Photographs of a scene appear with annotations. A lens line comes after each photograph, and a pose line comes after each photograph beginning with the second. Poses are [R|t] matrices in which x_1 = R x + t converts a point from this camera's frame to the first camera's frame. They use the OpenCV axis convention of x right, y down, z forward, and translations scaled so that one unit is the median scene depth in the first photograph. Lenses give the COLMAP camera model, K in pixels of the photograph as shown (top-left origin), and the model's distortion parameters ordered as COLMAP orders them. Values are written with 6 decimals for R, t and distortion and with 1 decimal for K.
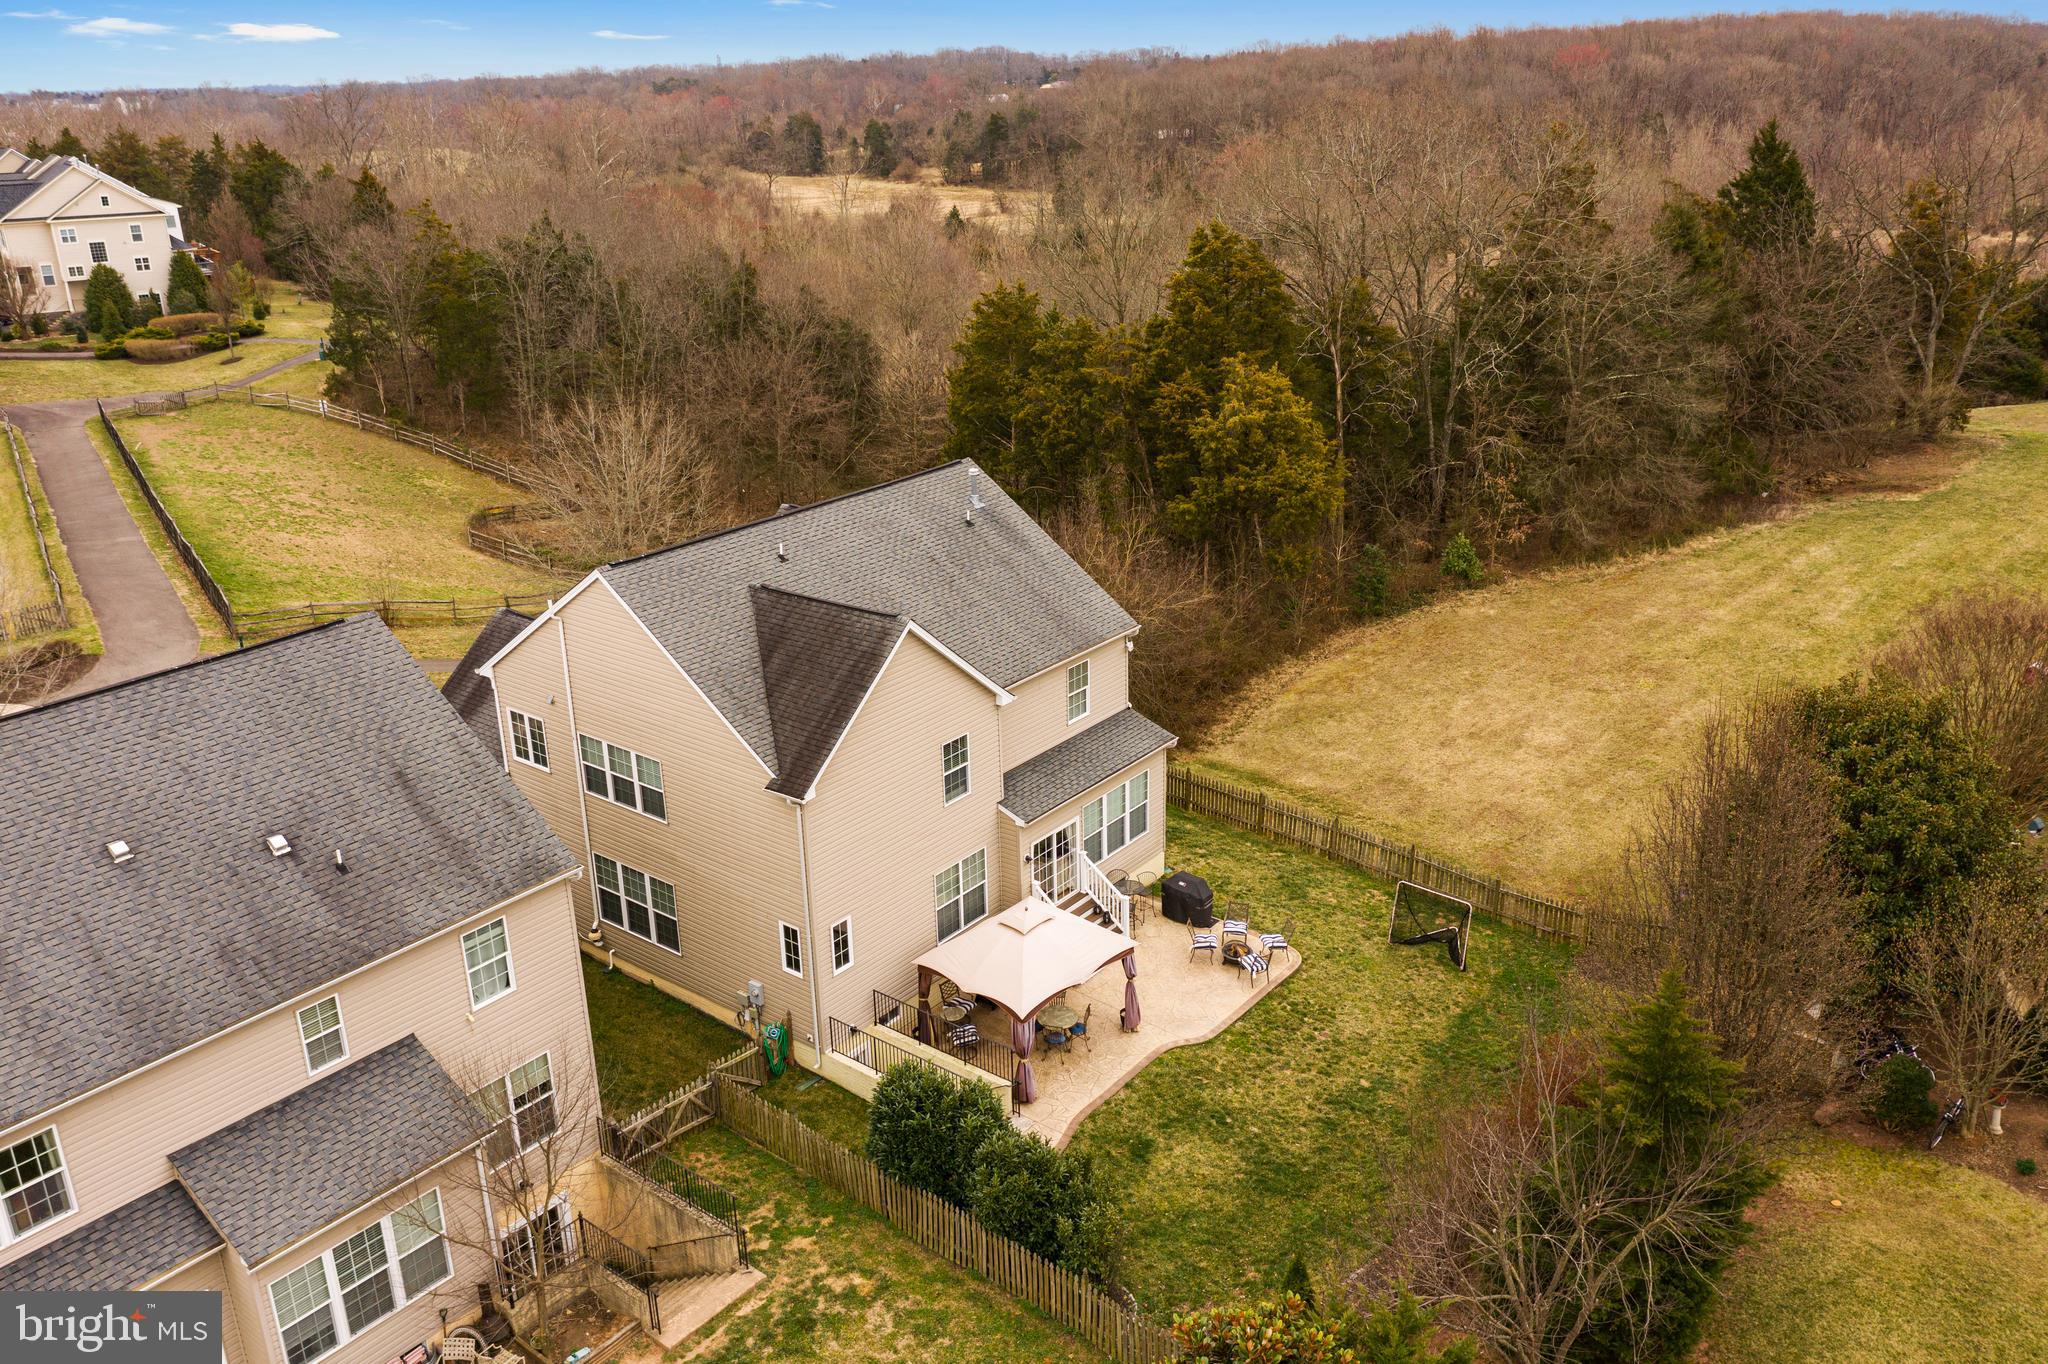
lens RADIAL K [[1624.6, 0, 1021.0], [0, 1624.6, 682.5], [0, 0, 1]] dist [-0.014522, 0.008541]
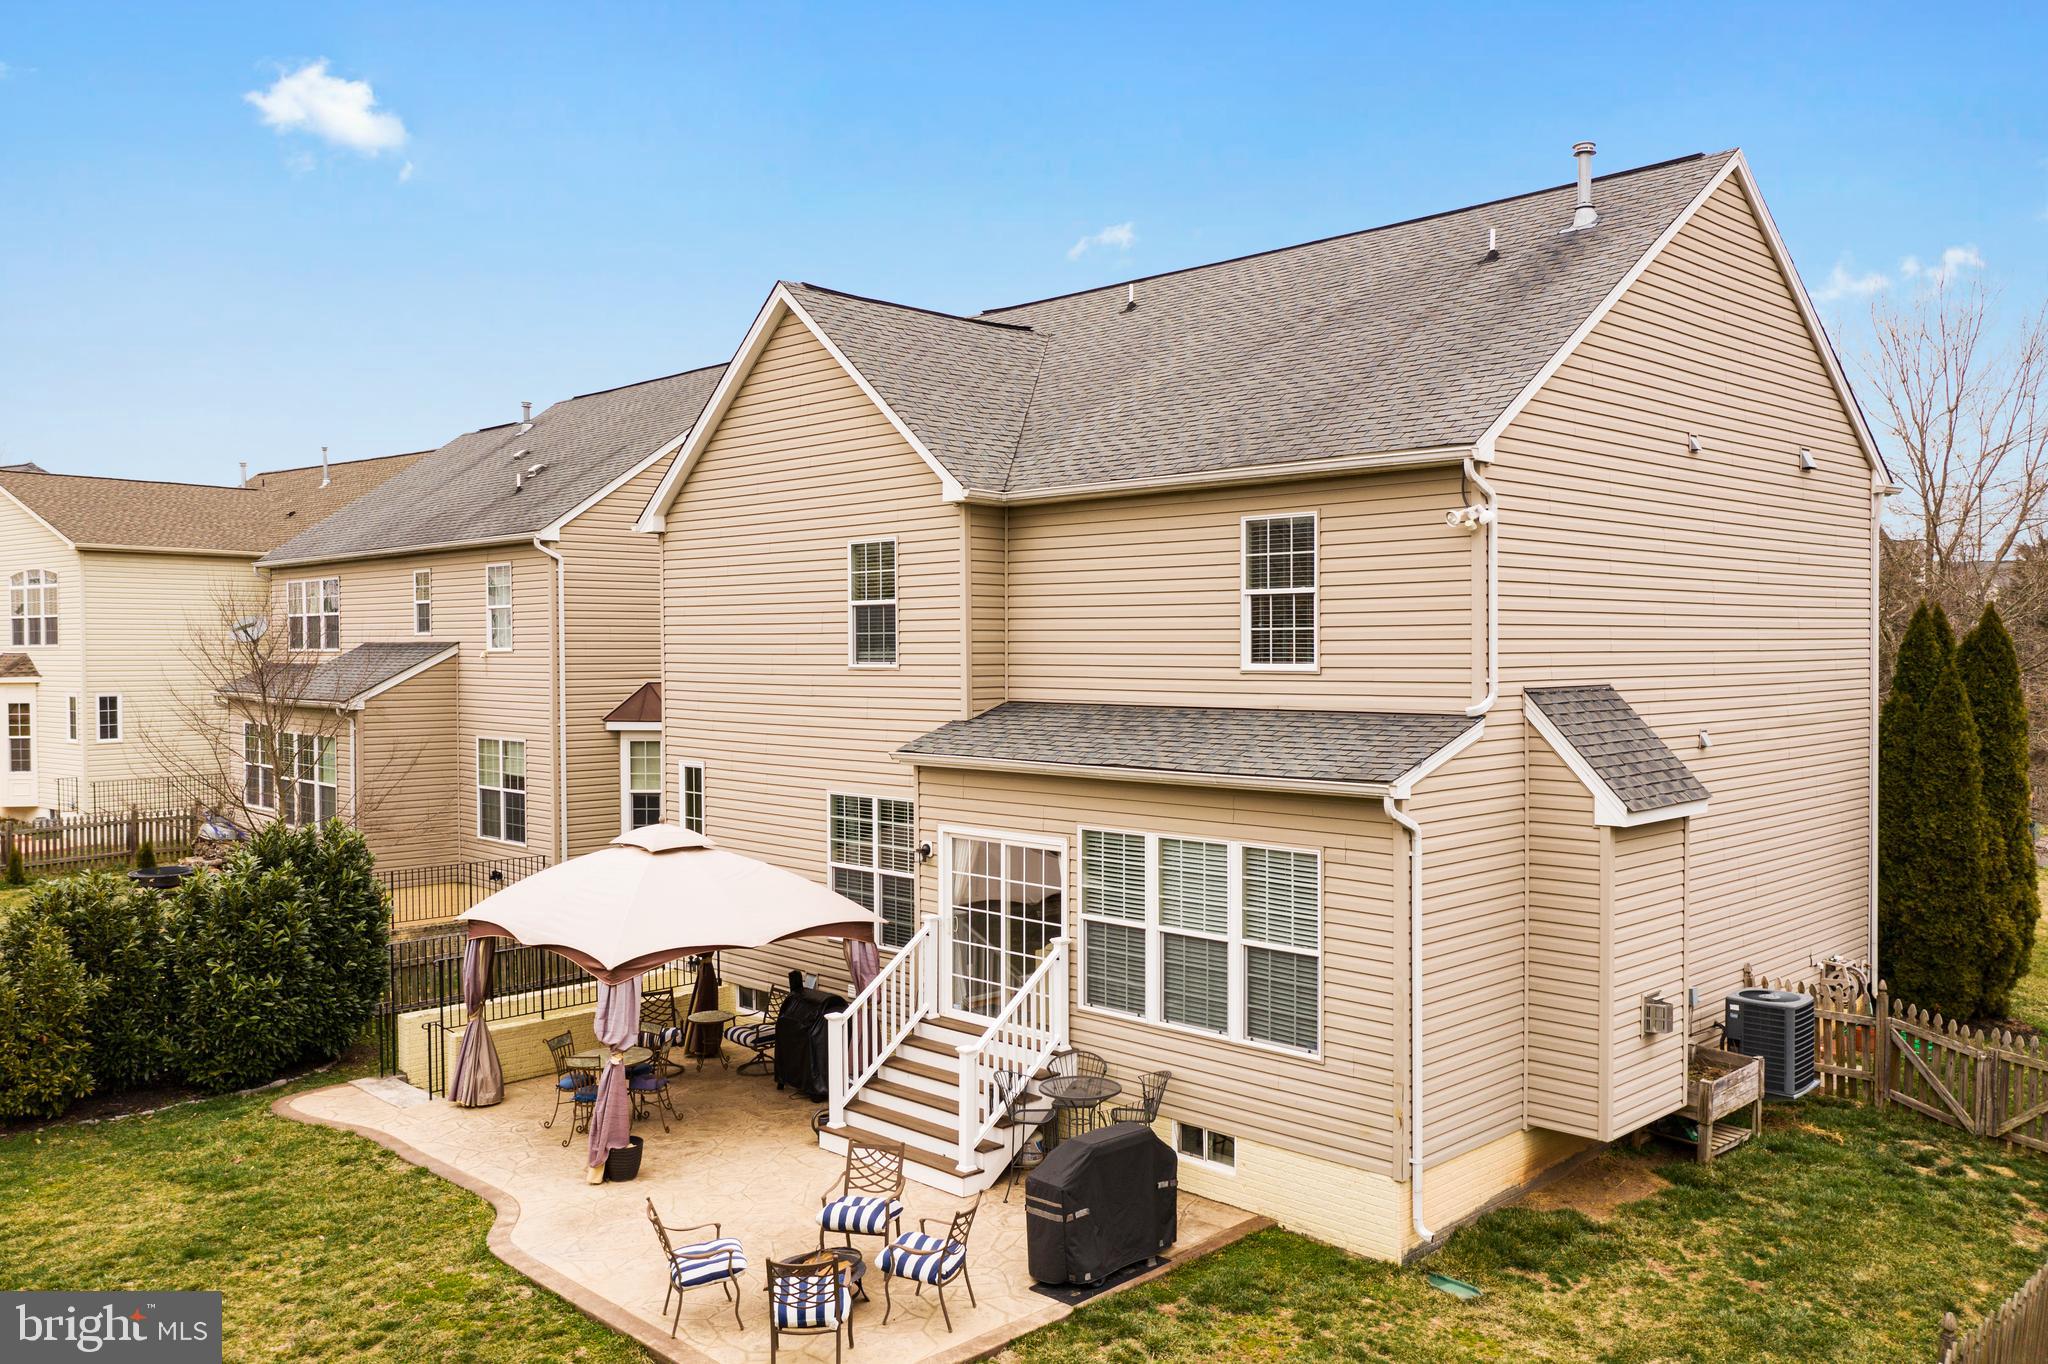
lens RADIAL K [[1624.6, 0, 1024.4], [0, 1624.6, 676.6], [0, 0, 1]] dist [-0.014522, 0.008541]
pose [[-0.132616, 0.042320, -0.990264, 0.430597], [-0.342944, 0.935420, 0.085903, 0.011896], [0.929948, 0.350997, -0.109538, 1.000173]]
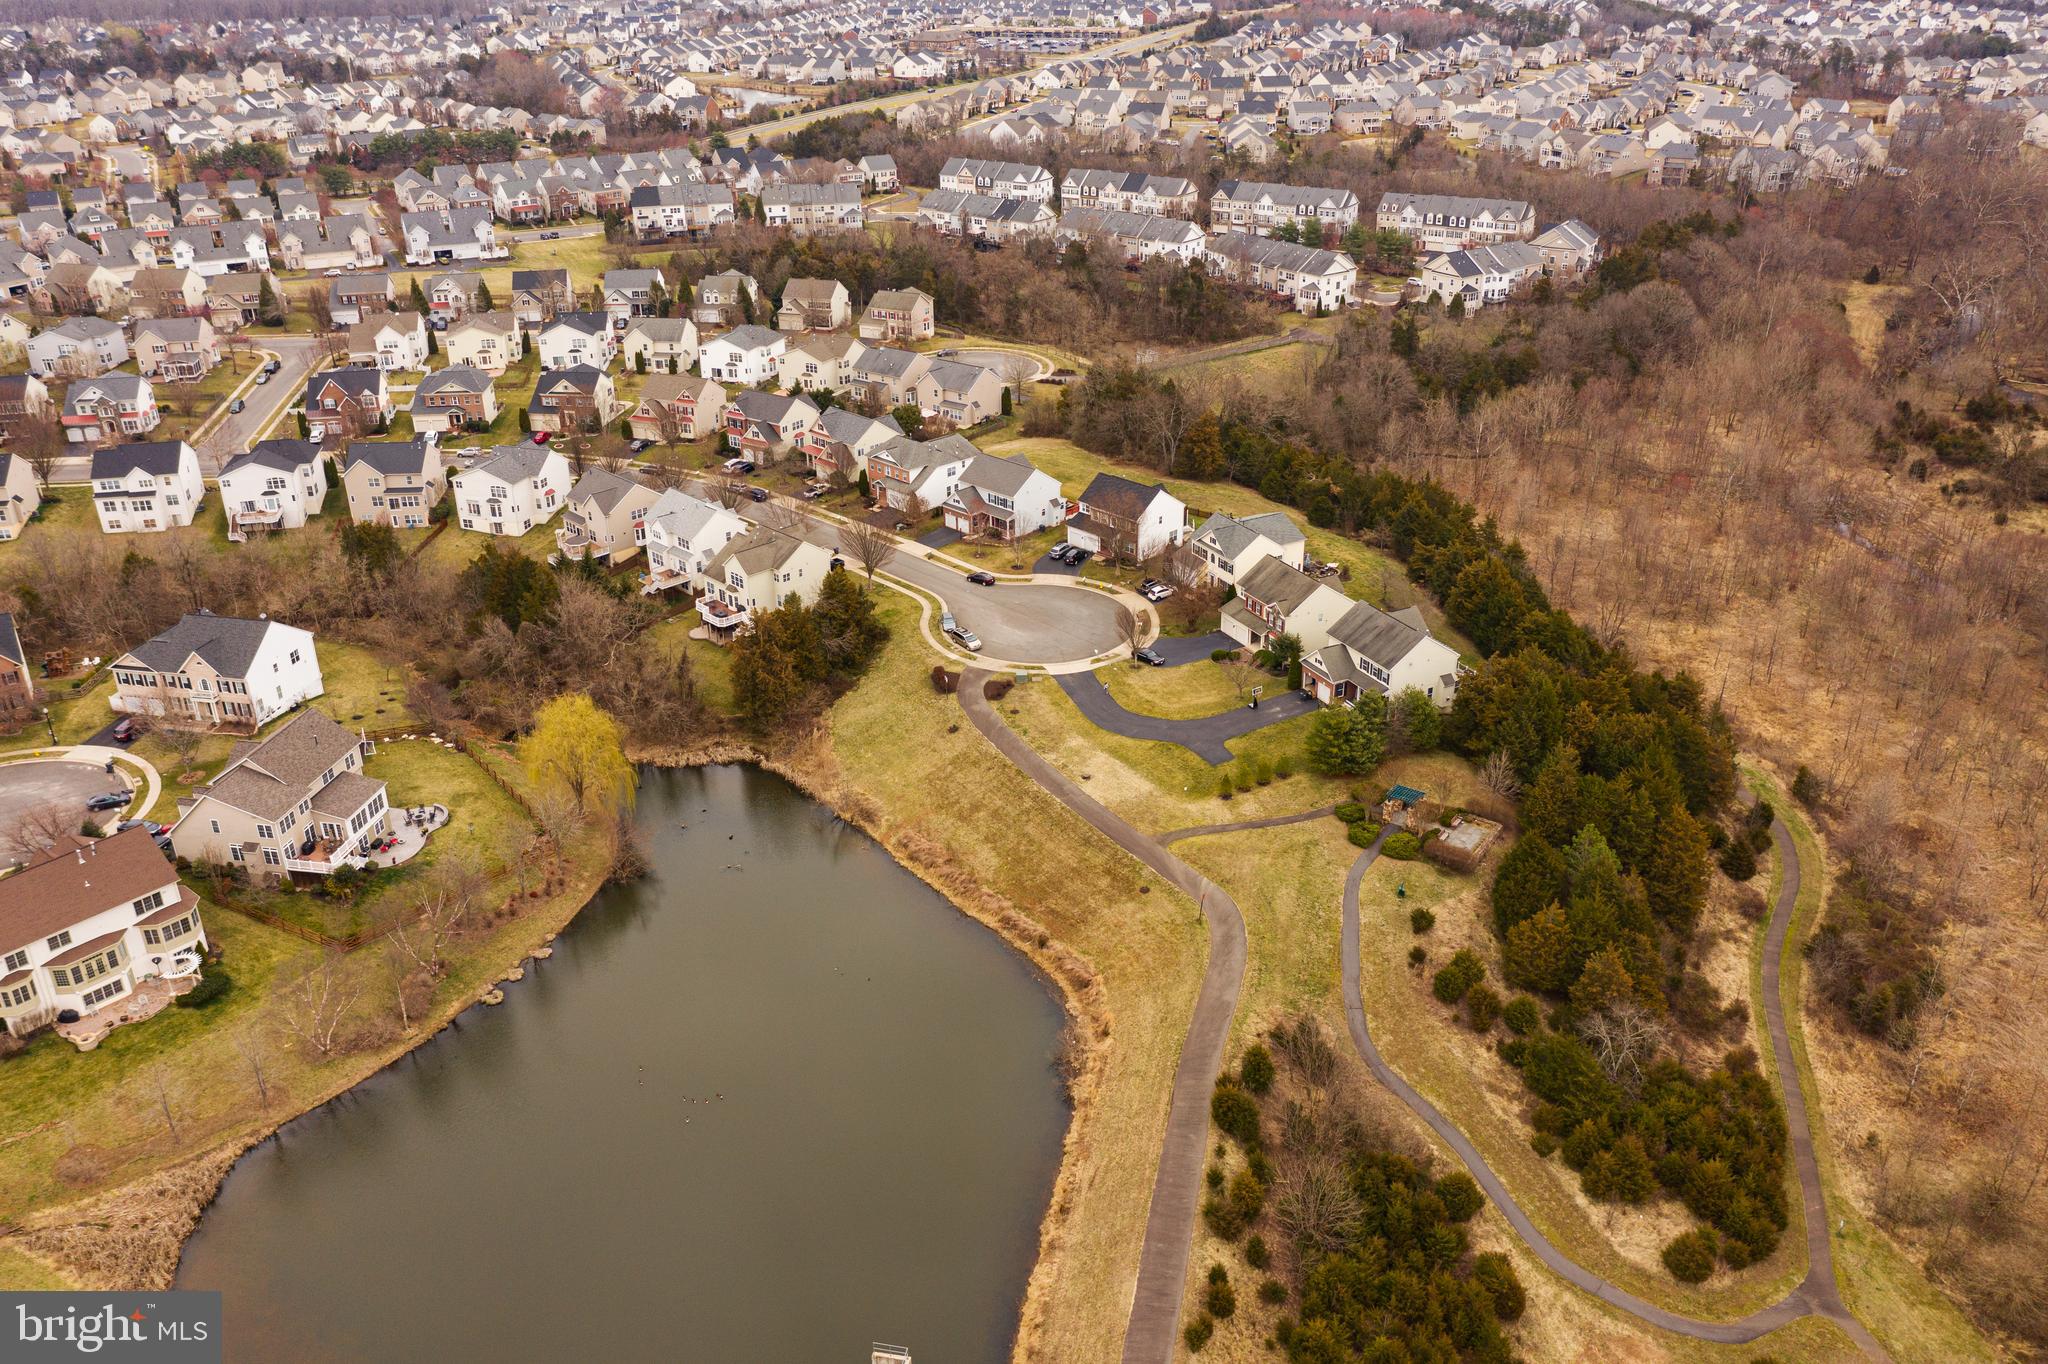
lens RADIAL K [[1624.6, 0, 1027.8], [0, 1624.6, 690.6], [0, 0, 1]] dist [-0.014522, 0.008541]
pose [[0.005827, 0.460932, -0.887416, 7.405532], [-0.339123, 0.835753, 0.431871, -2.248573], [0.940724, 0.298427, 0.161182, 0.506517]]
